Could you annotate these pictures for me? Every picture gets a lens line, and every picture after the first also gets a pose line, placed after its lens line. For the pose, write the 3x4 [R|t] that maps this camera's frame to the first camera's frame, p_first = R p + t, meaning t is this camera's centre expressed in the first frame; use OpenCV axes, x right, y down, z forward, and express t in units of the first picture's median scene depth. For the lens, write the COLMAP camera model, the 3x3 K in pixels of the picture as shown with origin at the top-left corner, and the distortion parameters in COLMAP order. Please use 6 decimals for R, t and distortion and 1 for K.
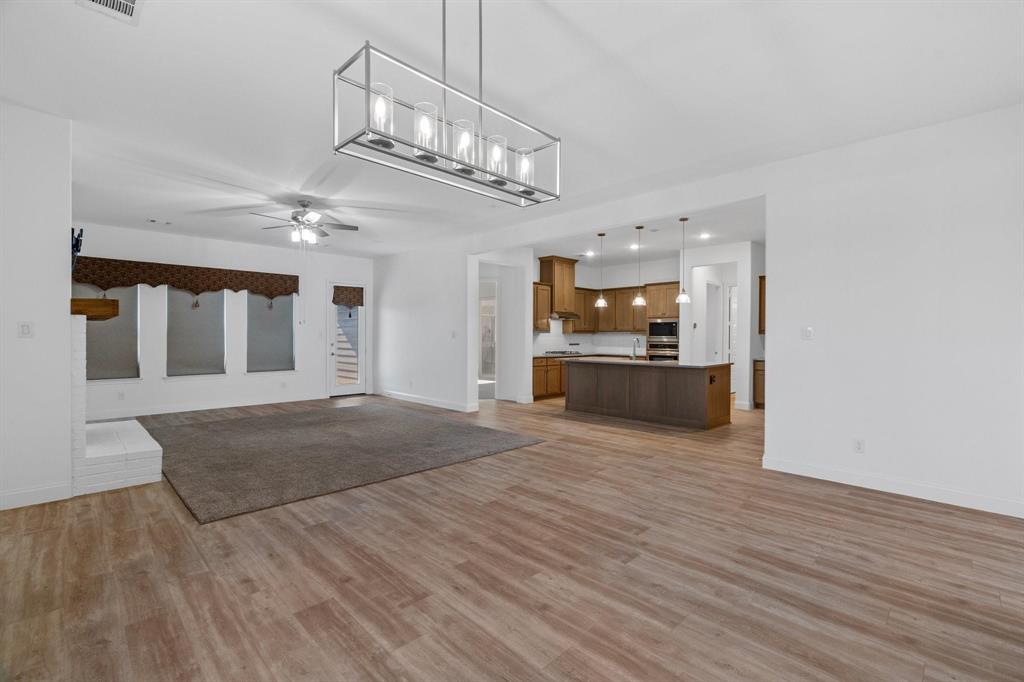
lens RADIAL K [[462.7, 0, 524.5], [0, 462.7, 335.7], [0, 0, 1]] dist [-0.013679, 0.005965]
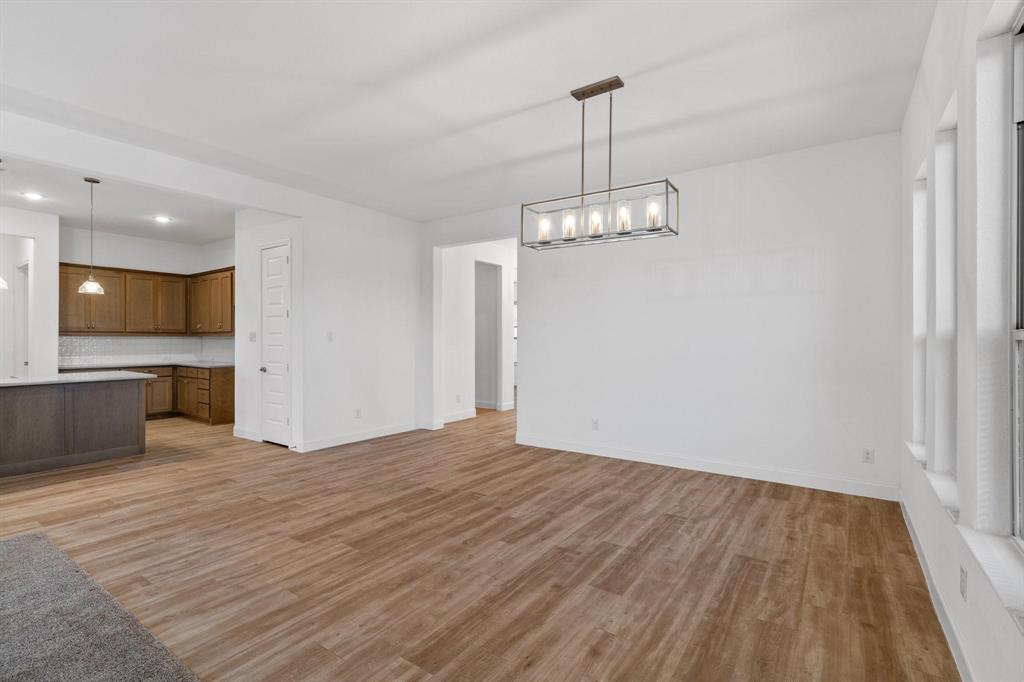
lens RADIAL K [[462.7, 0, 514.5], [0, 462.7, 343.6], [0, 0, 1]] dist [-0.013679, 0.005965]
pose [[-0.171314, -0.013101, 0.985129, -0.755270], [-0.001761, 0.999914, 0.012991, -0.003959], [-0.985215, 0.000491, -0.171323, 0.709839]]
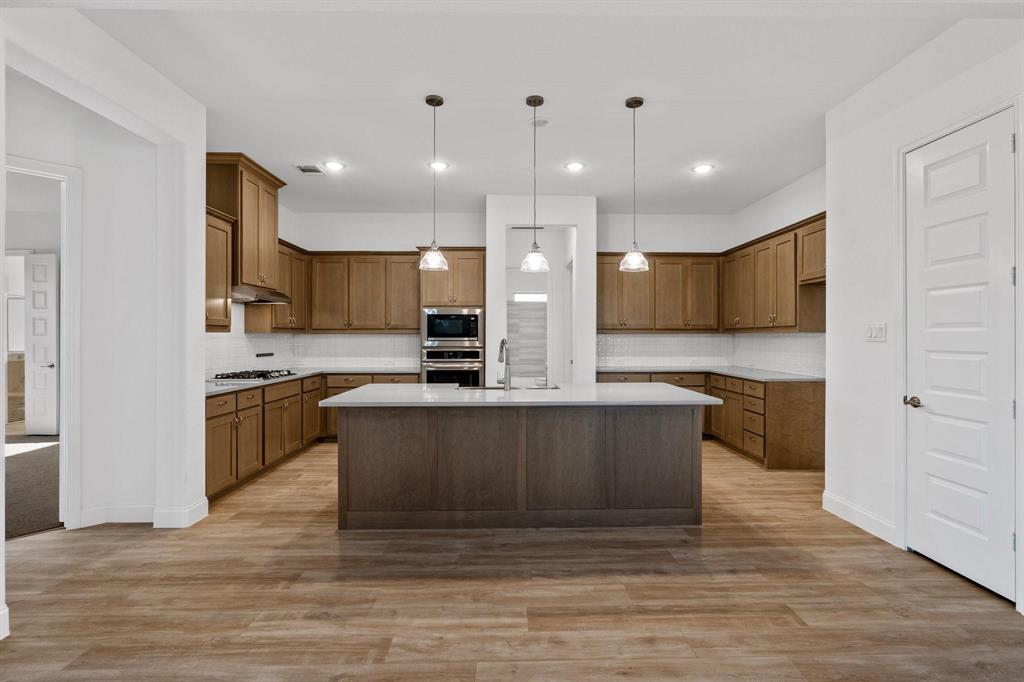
lens RADIAL K [[462.7, 0, 514.0], [0, 462.7, 338.9], [0, 0, 1]] dist [-0.013679, 0.005965]
pose [[0.701096, -0.007512, 0.713027, -0.149861], [0.004401, 0.999971, 0.006208, -0.002267], [-0.713053, -0.001214, 0.701109, 1.146741]]
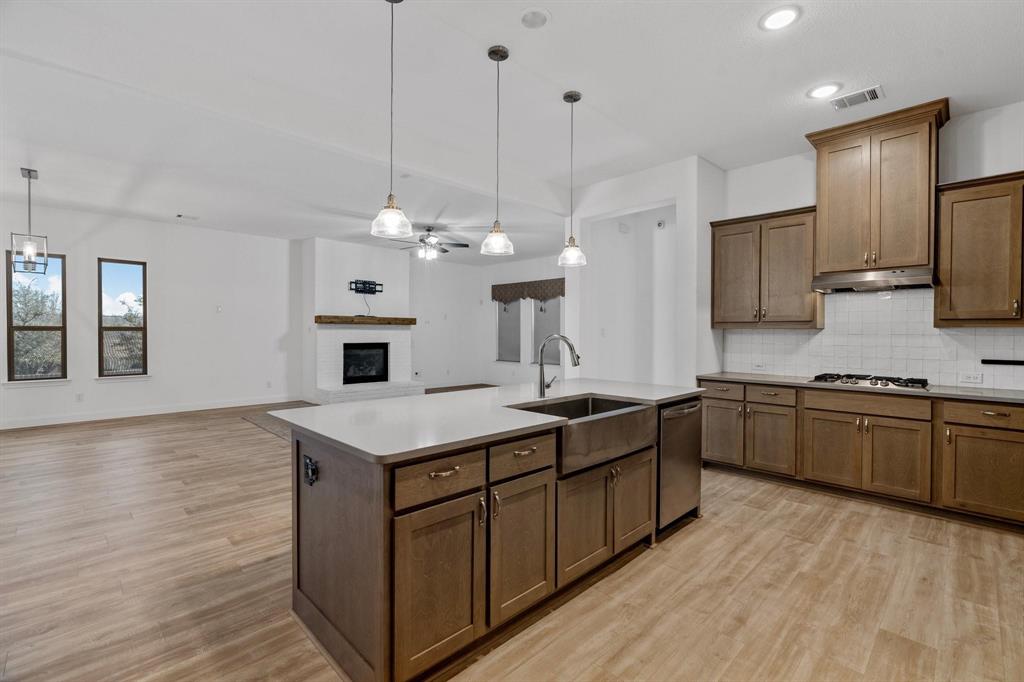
lens RADIAL K [[462.7, 0, 508.2], [0, 462.7, 331.0], [0, 0, 1]] dist [-0.013679, 0.005965]
pose [[-0.030135, -0.007602, -0.999517, 1.051853], [-0.005156, 0.999959, -0.007450, 0.005104], [0.999533, 0.004929, -0.030173, 1.684835]]
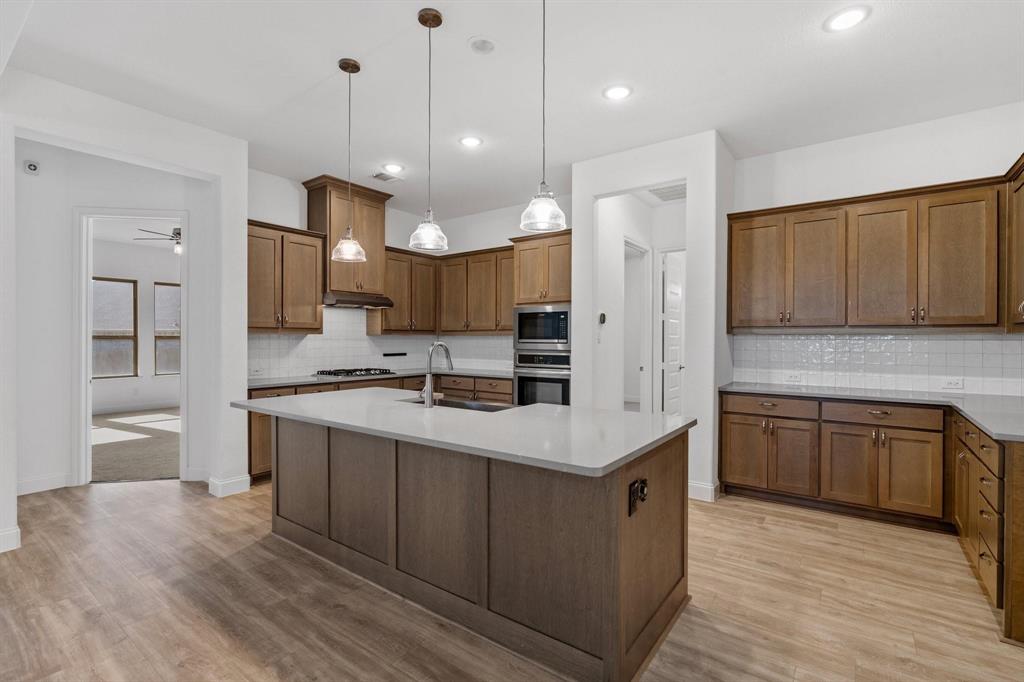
lens RADIAL K [[462.7, 0, 520.0], [0, 462.7, 340.1], [0, 0, 1]] dist [-0.013679, 0.005965]
pose [[0.989379, -0.002723, 0.145331, 0.437168], [0.002332, 0.999993, 0.002865, 0.000219], [-0.145338, -0.002495, 0.989379, 1.085160]]
